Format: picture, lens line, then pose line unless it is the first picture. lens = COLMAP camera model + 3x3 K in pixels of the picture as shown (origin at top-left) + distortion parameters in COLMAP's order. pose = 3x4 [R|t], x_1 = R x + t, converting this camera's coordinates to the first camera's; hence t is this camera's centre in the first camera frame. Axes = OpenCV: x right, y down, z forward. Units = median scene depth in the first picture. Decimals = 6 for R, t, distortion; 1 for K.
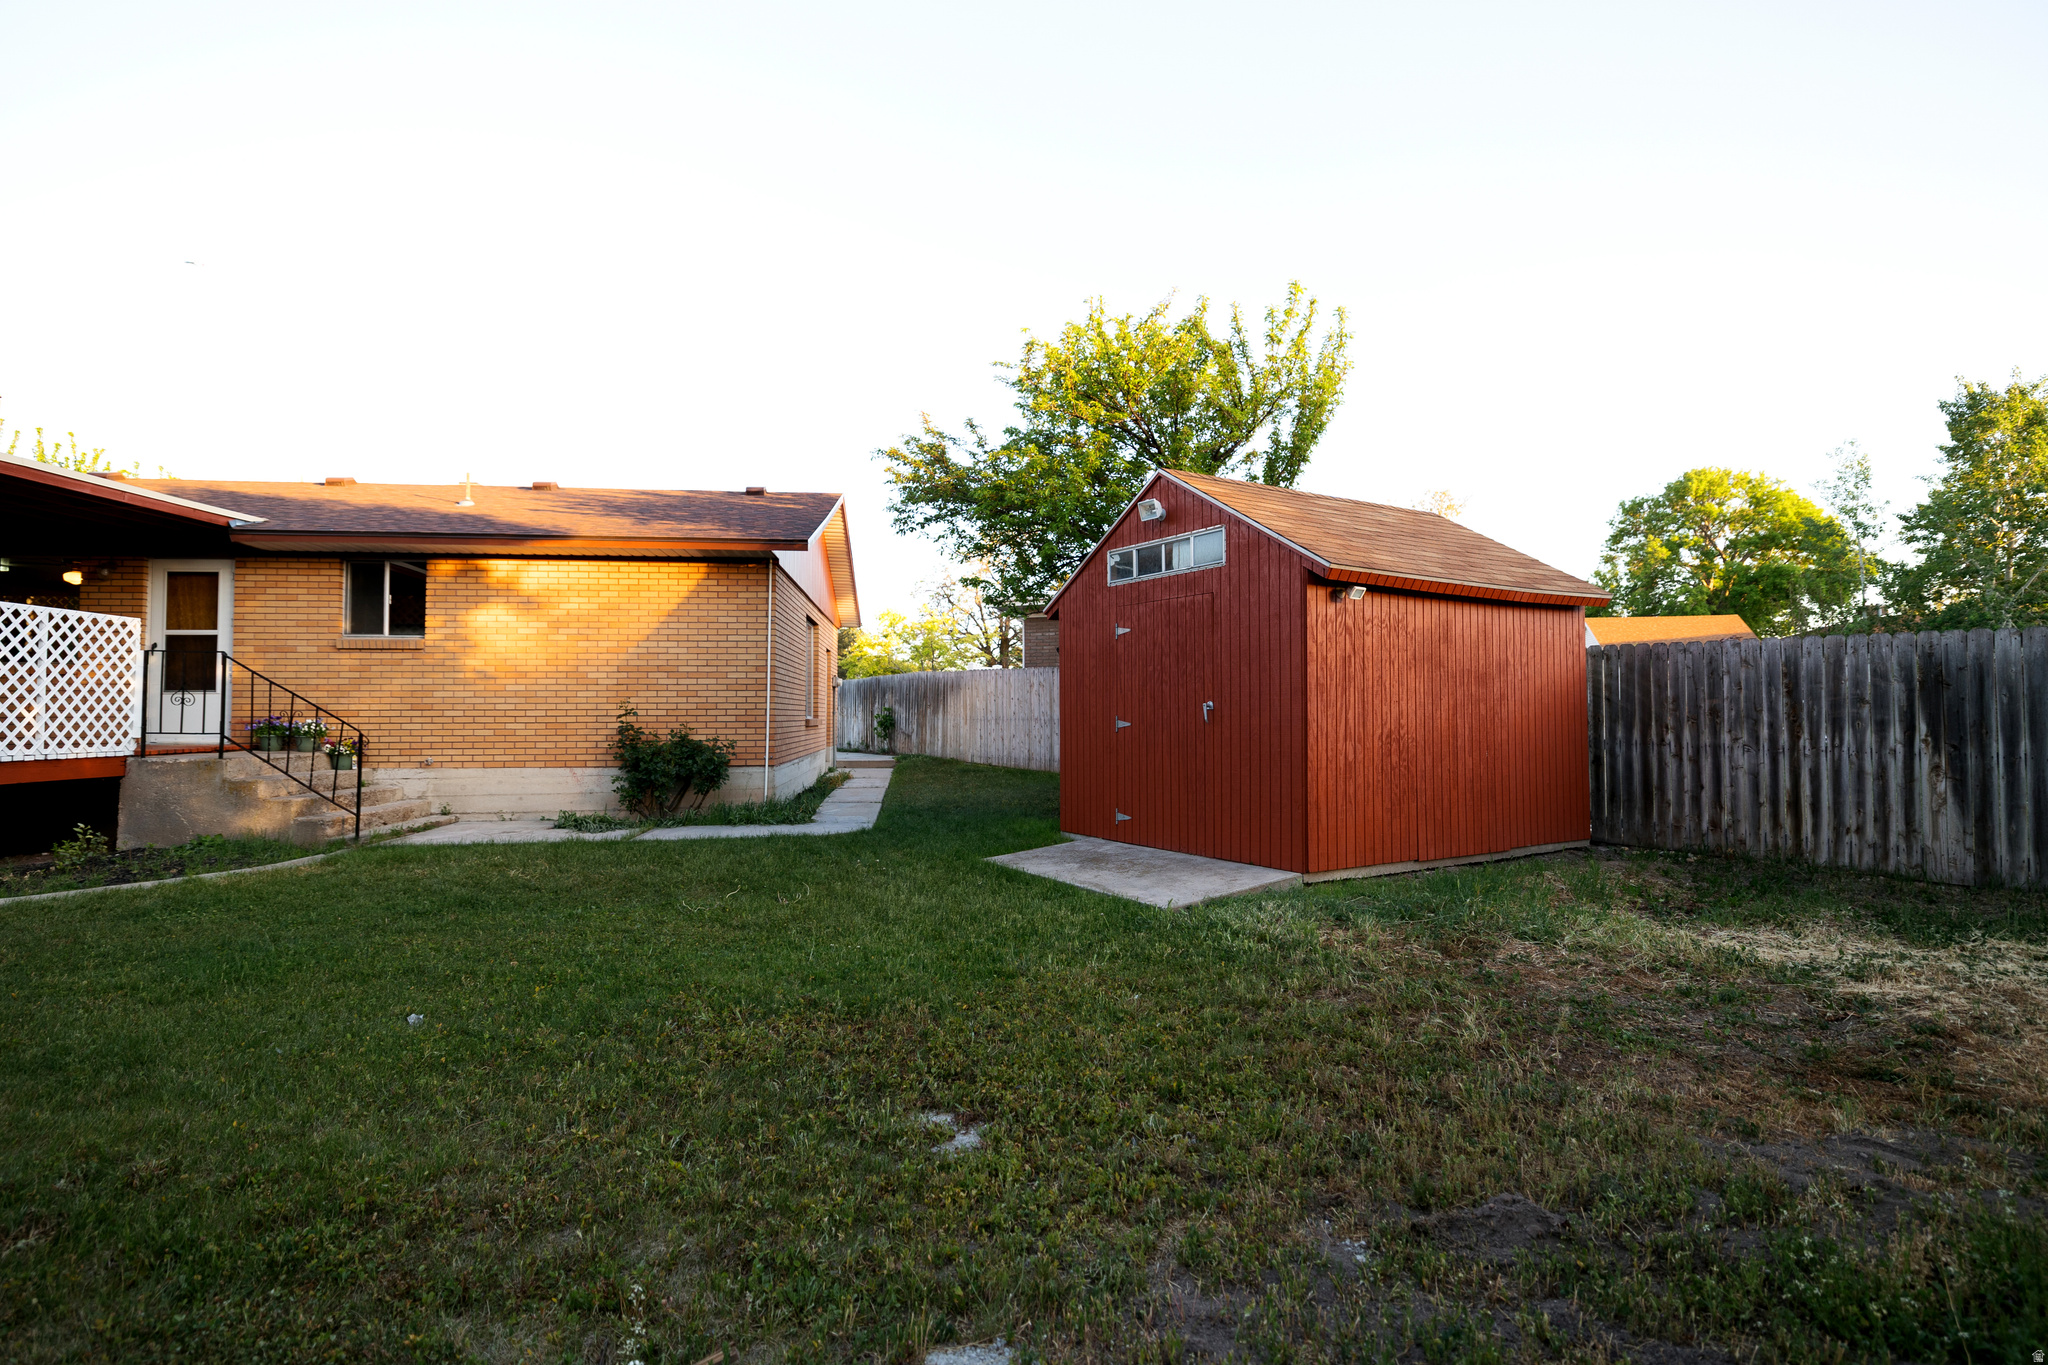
lens RADIAL K [[992.4, 0, 1023.6], [0, 992.4, 682.1], [0, 0, 1]] dist [-0.004343, 0.002111]
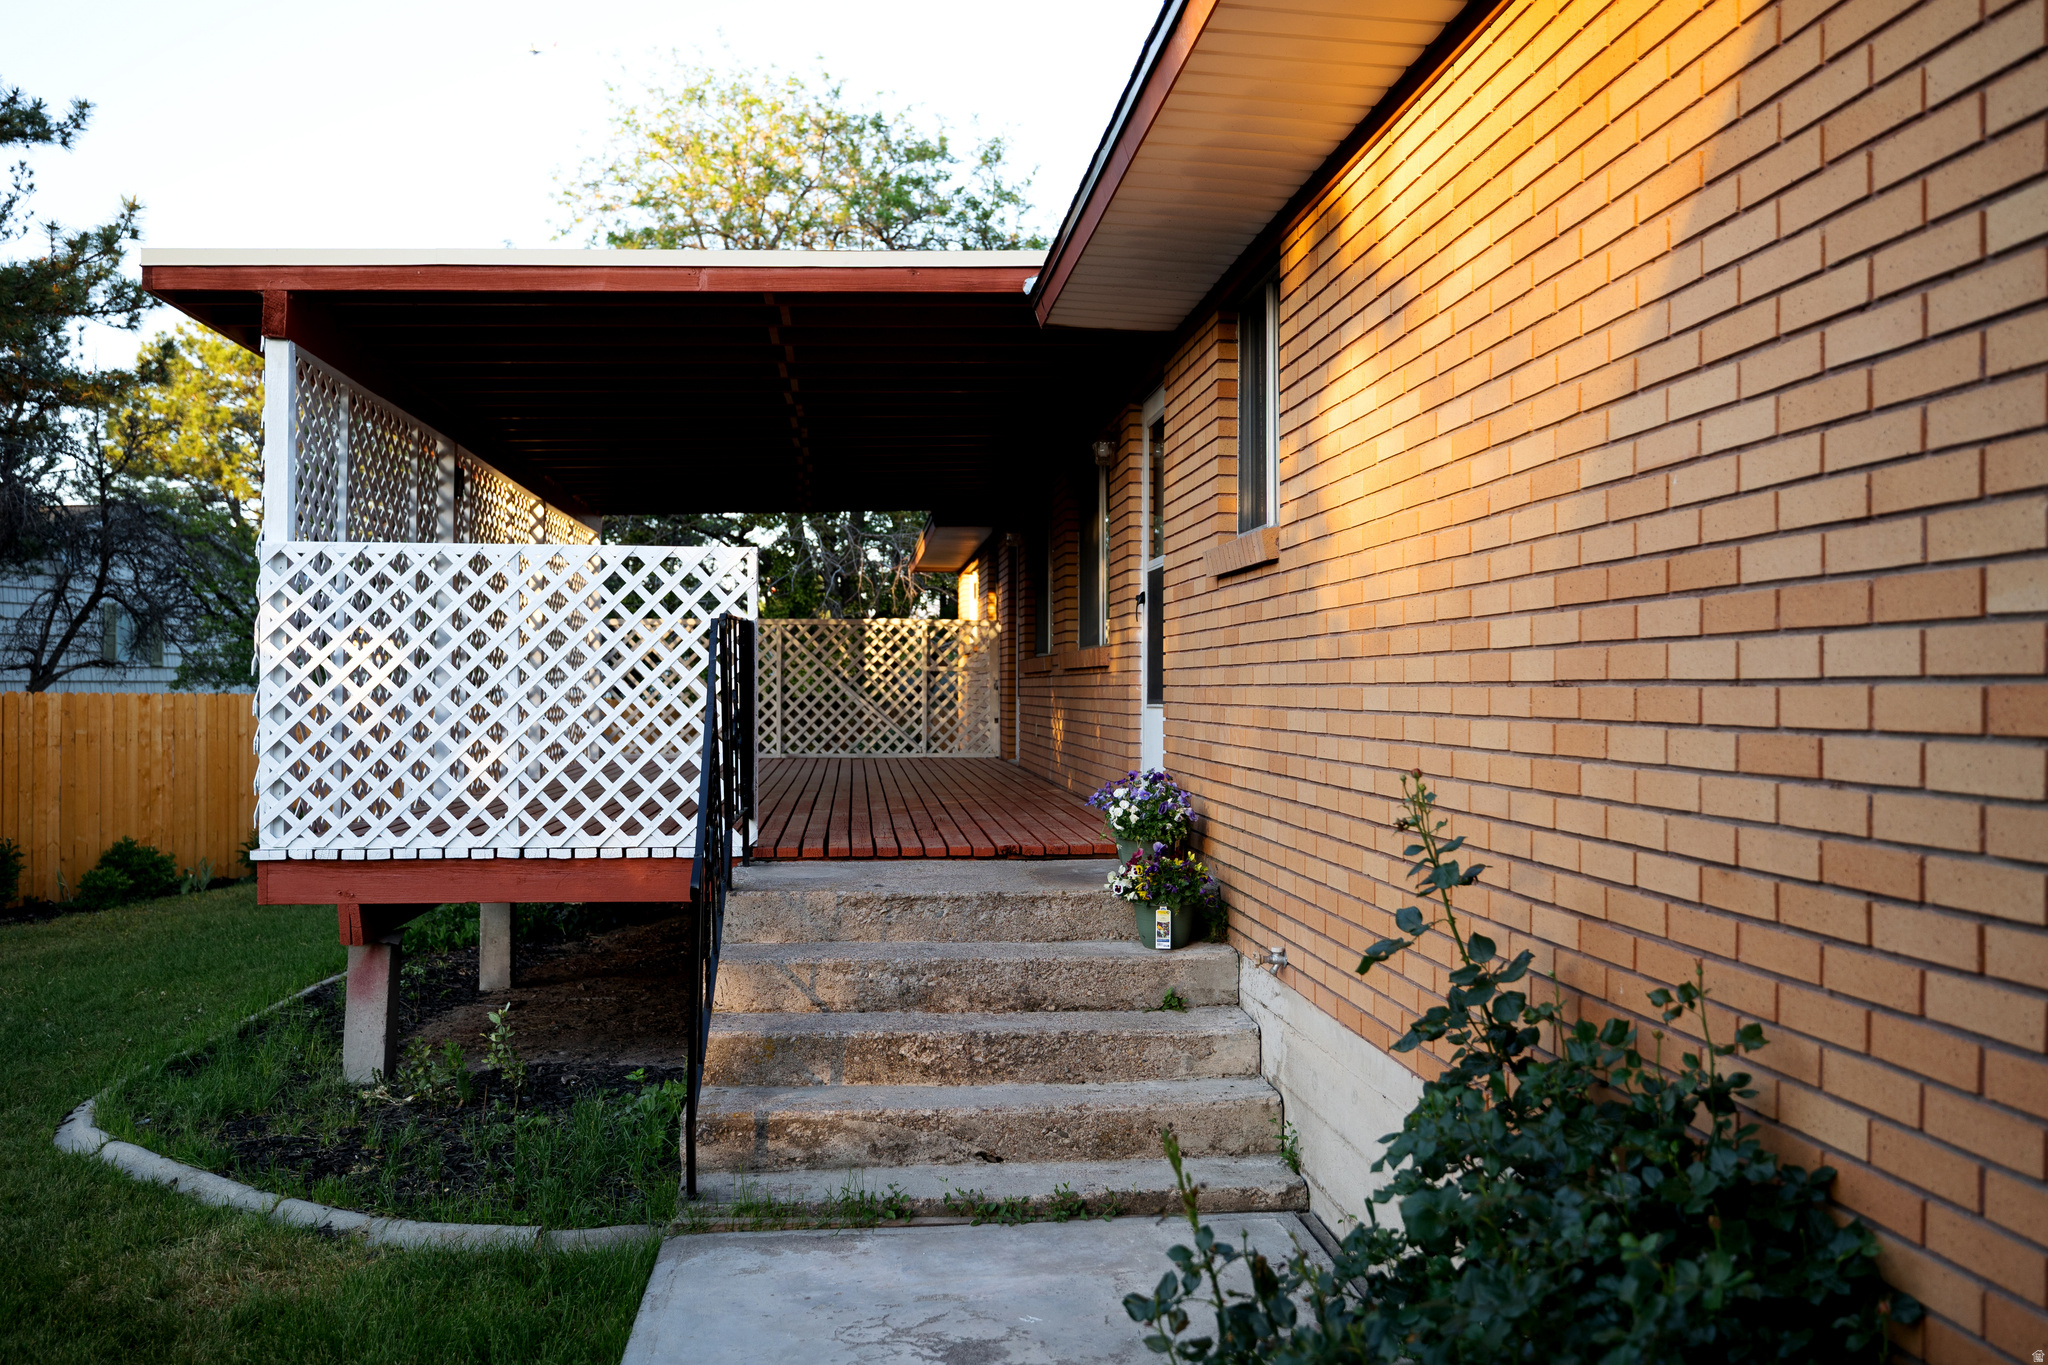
lens RADIAL K [[1655.6, 0, 1020.5], [0, 1655.6, 686.8], [0, 0, 1]] dist [0.001720, 0.000156]
pose [[-0.012378, -0.001888, -0.999922, -0.188644], [0.019756, 0.999803, -0.002132, 0.002463], [0.999728, -0.019781, -0.012339, 1.349935]]
